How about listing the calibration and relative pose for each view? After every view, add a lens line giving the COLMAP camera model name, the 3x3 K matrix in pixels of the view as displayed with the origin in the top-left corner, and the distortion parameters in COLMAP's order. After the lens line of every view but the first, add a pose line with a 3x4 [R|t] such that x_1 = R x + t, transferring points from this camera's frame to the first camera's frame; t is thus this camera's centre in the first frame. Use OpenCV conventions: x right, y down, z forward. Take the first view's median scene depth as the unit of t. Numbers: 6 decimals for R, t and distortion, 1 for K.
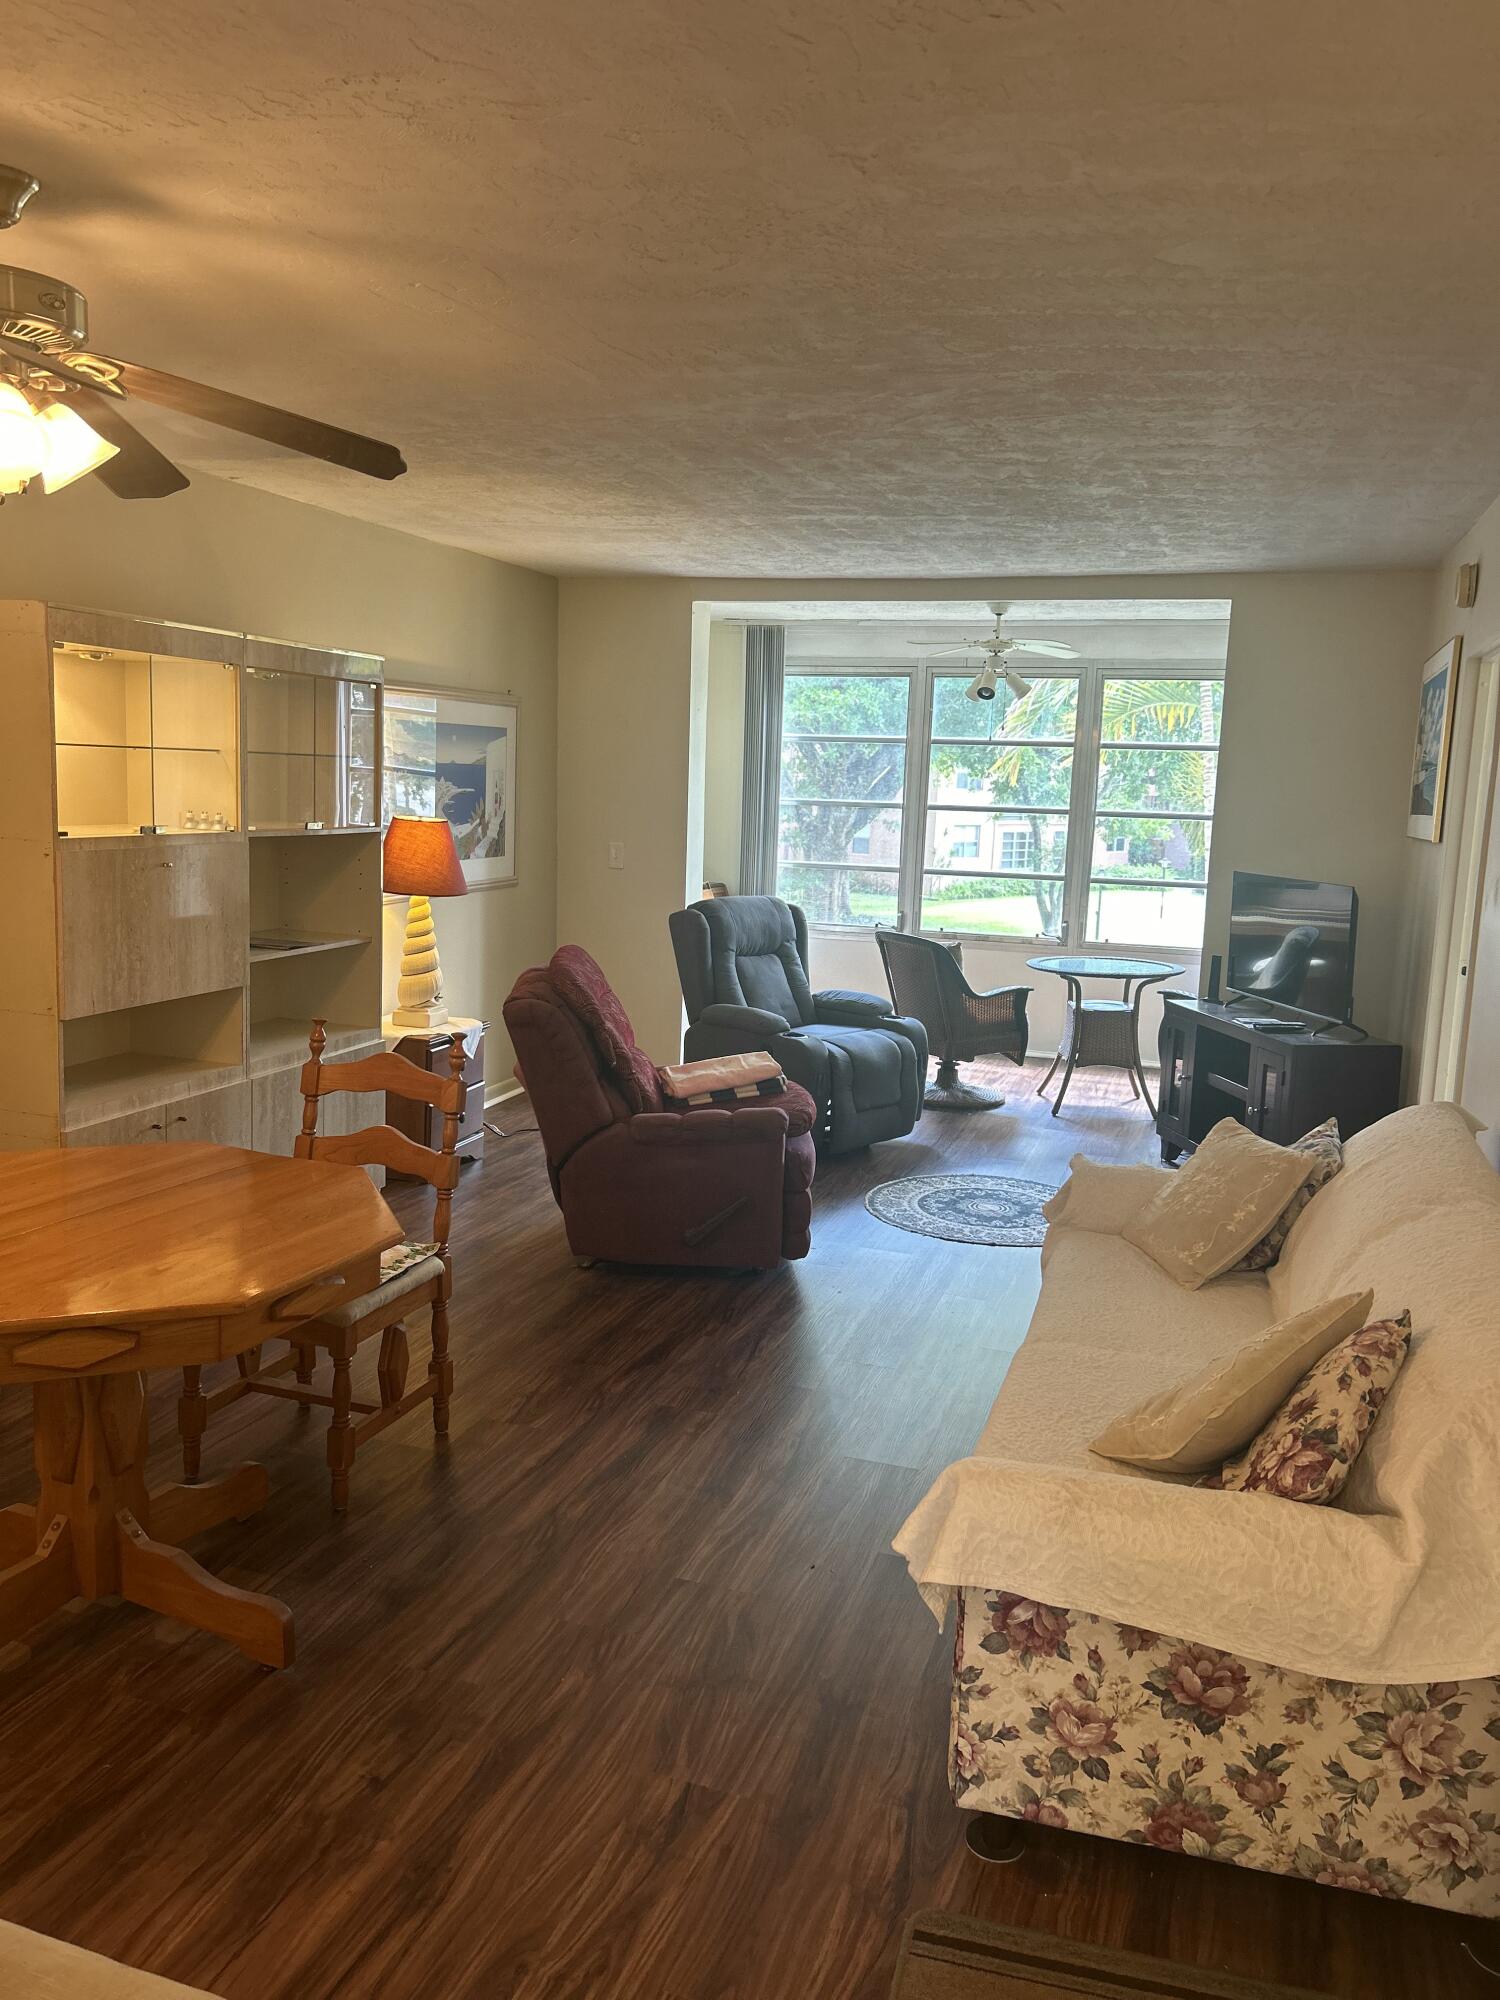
lens RADIAL K [[1519.0, 0, 731.5], [0, 1519.0, 998.9], [0, 0, 1]] dist [0.055680, -0.056751]
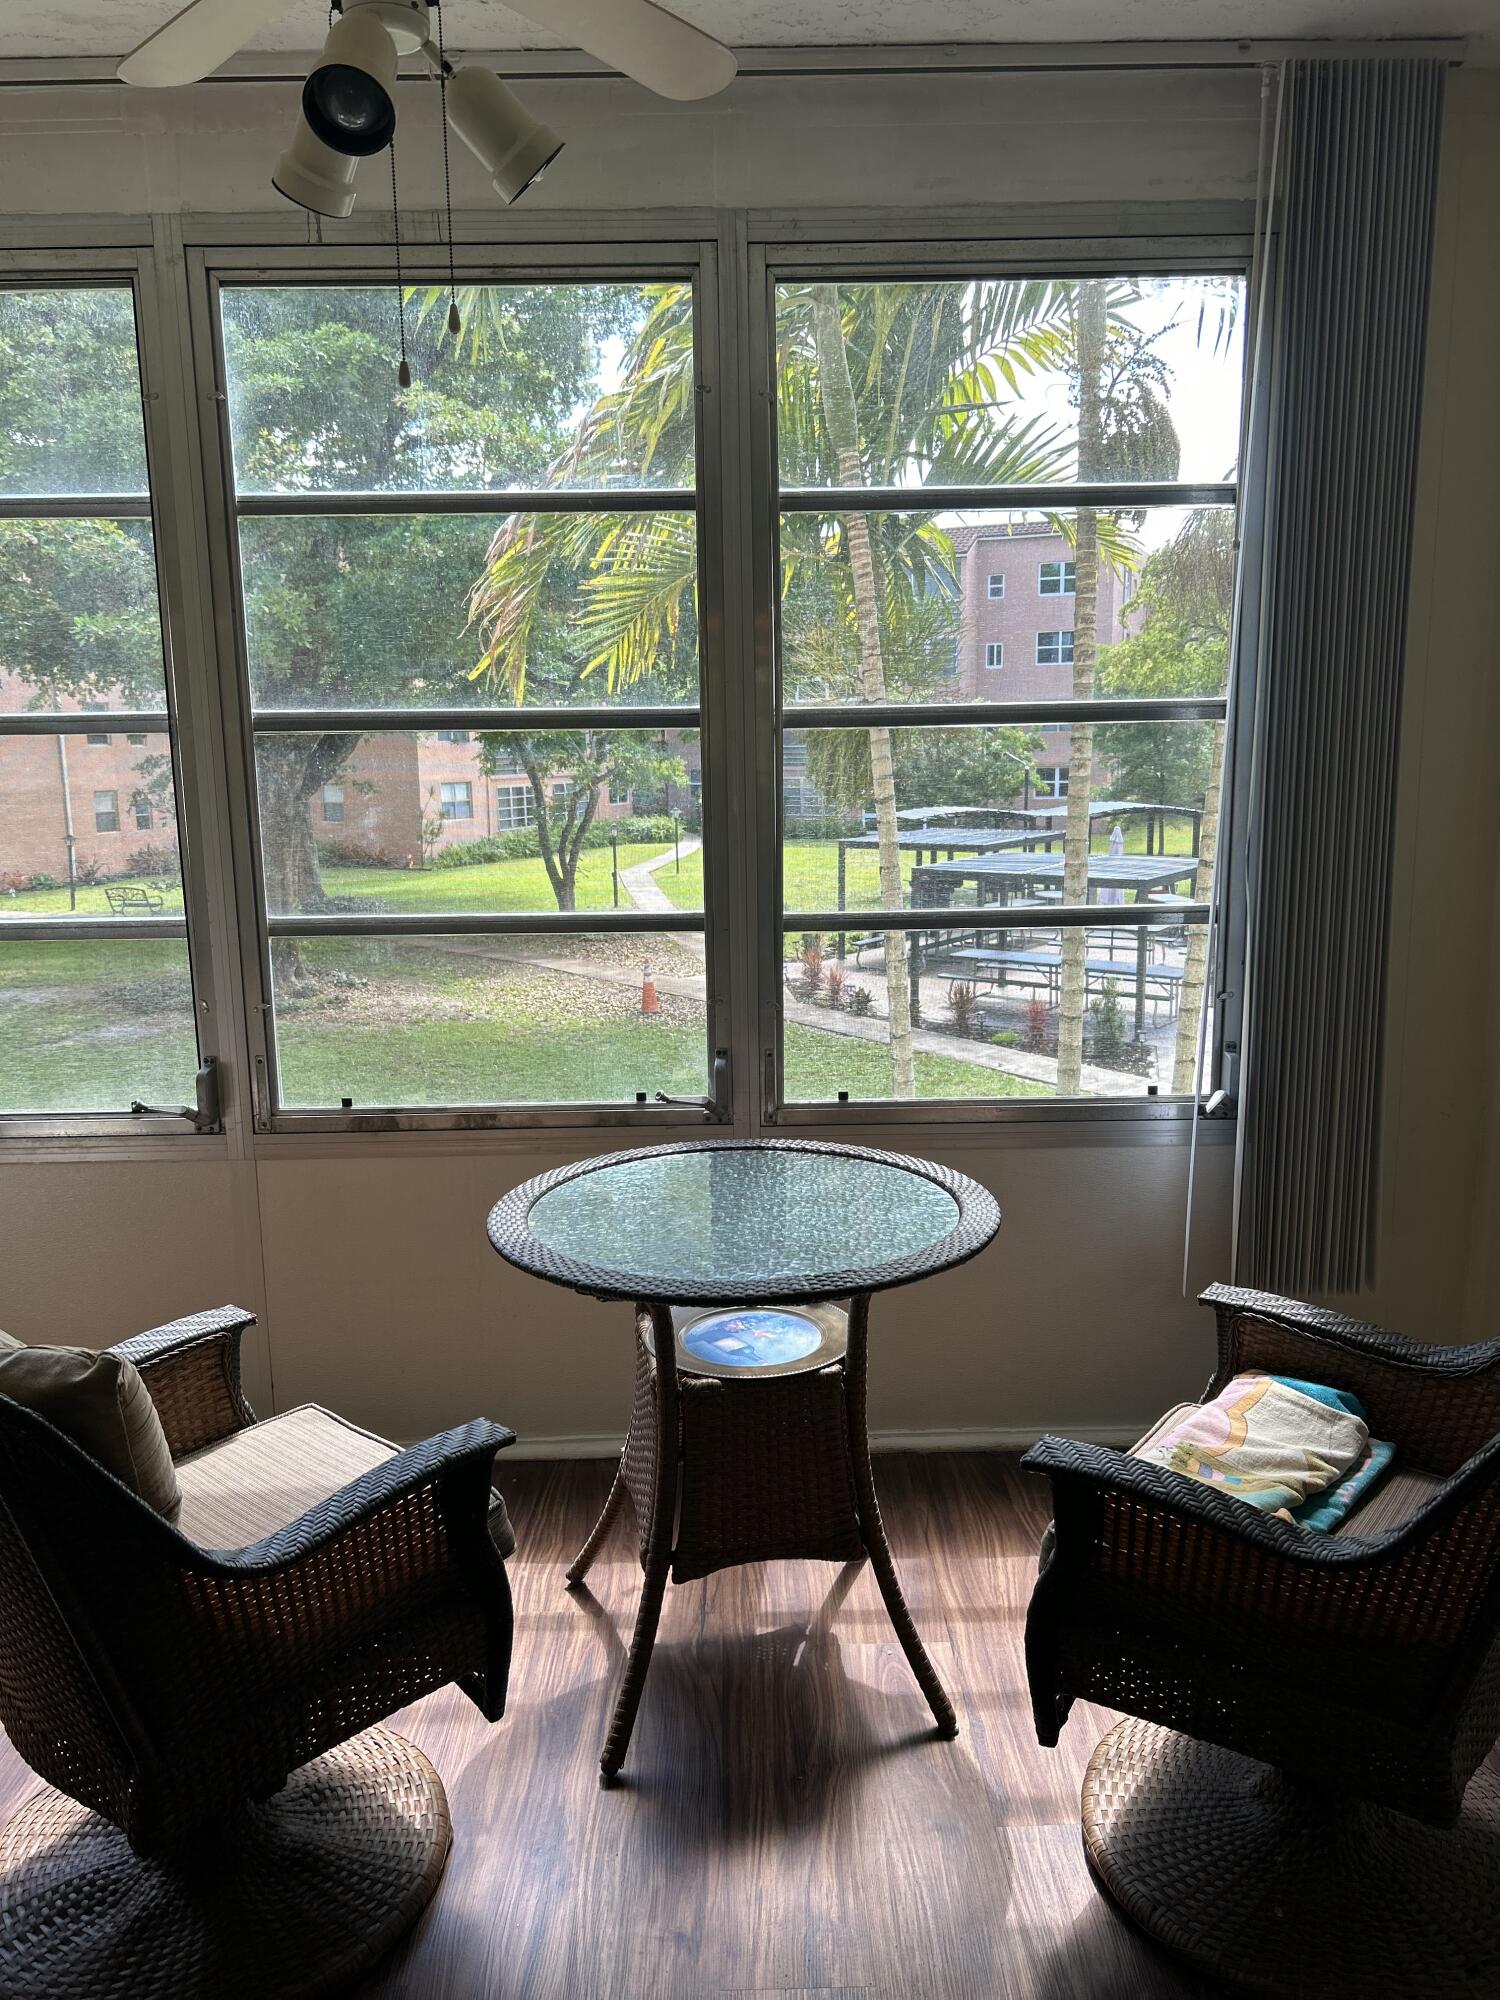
lens RADIAL K [[1519.0, 0, 766.1], [0, 1519.0, 1002.6], [0, 0, 1]] dist [0.055680, -0.056751]
pose [[0.938251, -0.104239, 0.329876, 0.020013], [0.094129, 0.994472, 0.046521, -0.012473], [-0.332902, -0.012598, 0.942877, 0.113323]]
